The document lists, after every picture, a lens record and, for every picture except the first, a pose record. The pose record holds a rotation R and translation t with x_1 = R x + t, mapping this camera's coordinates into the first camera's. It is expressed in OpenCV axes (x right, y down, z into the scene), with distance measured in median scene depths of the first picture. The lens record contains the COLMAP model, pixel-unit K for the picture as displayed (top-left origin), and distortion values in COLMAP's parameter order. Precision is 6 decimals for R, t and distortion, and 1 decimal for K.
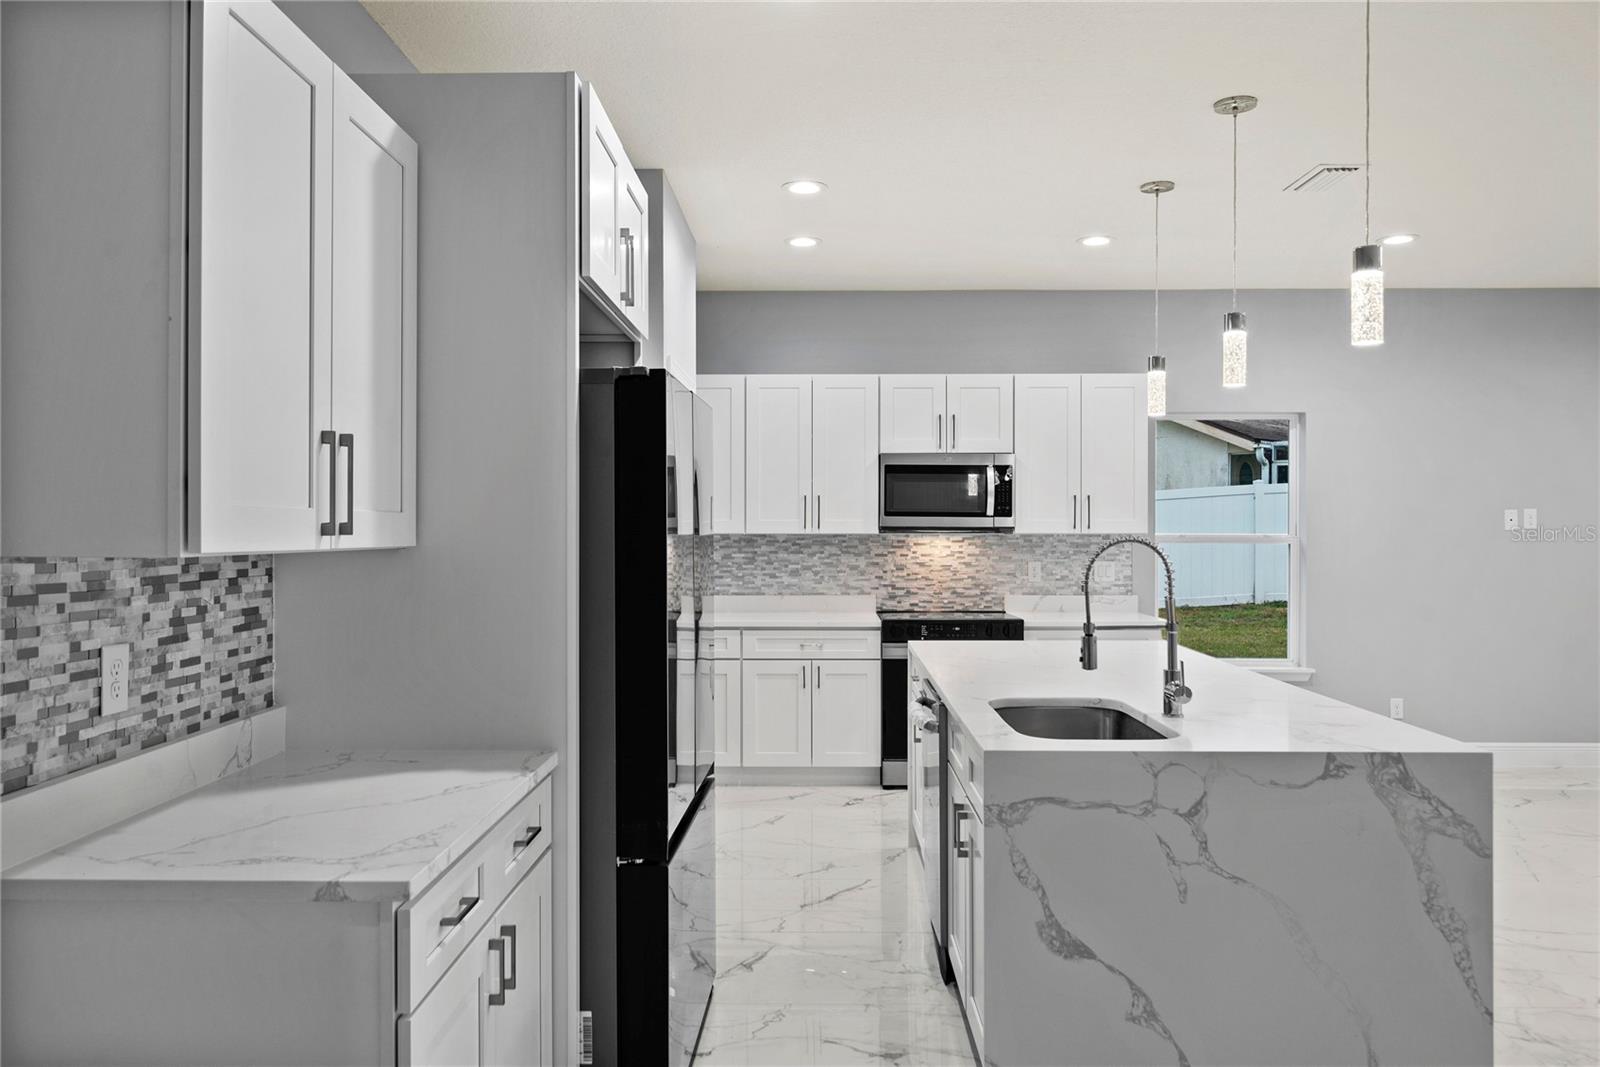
lens RADIAL K [[1149.9, 0, 810.5], [0, 1149.9, 532.1], [0, 0, 1]] dist [0.004250, 0.001785]
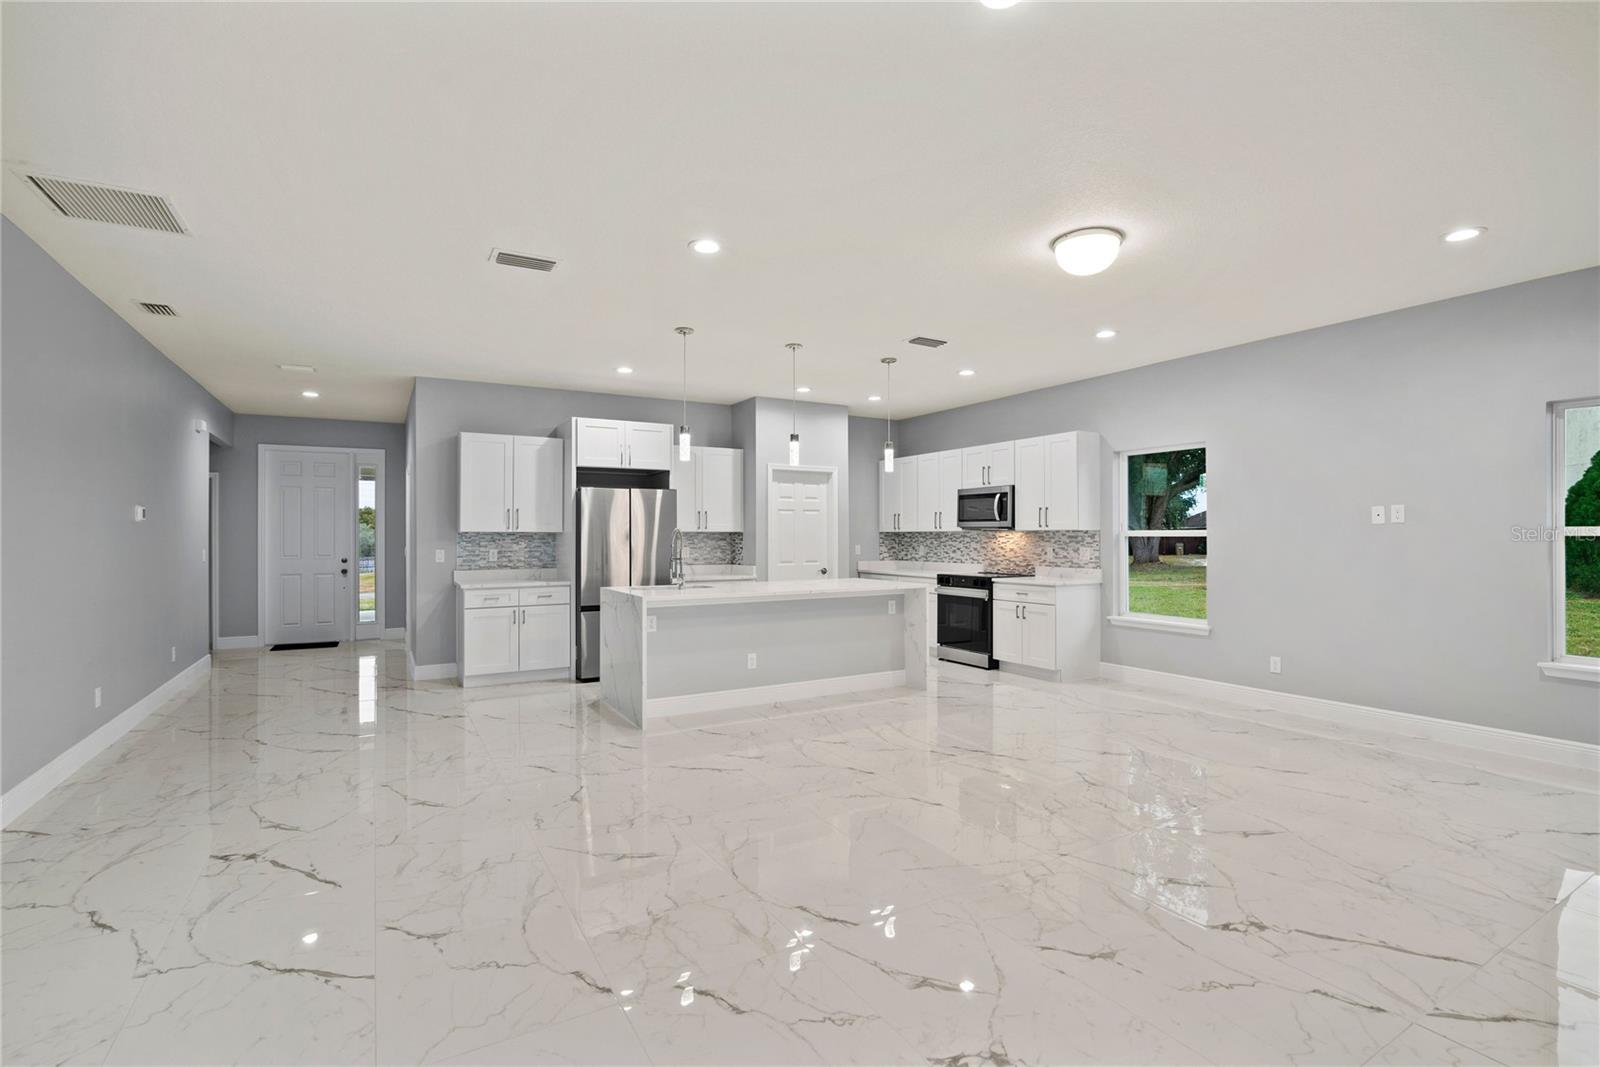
lens RADIAL K [[737.4, 0, 816.1], [0, 737.4, 533.5], [0, 0, 1]] dist [-0.016916, -0.001071]
pose [[0.520042, -0.004324, -0.854130, 1.220337], [-0.000540, 0.999985, -0.005391, 0.015378], [0.854140, 0.003265, 0.520032, 0.181215]]
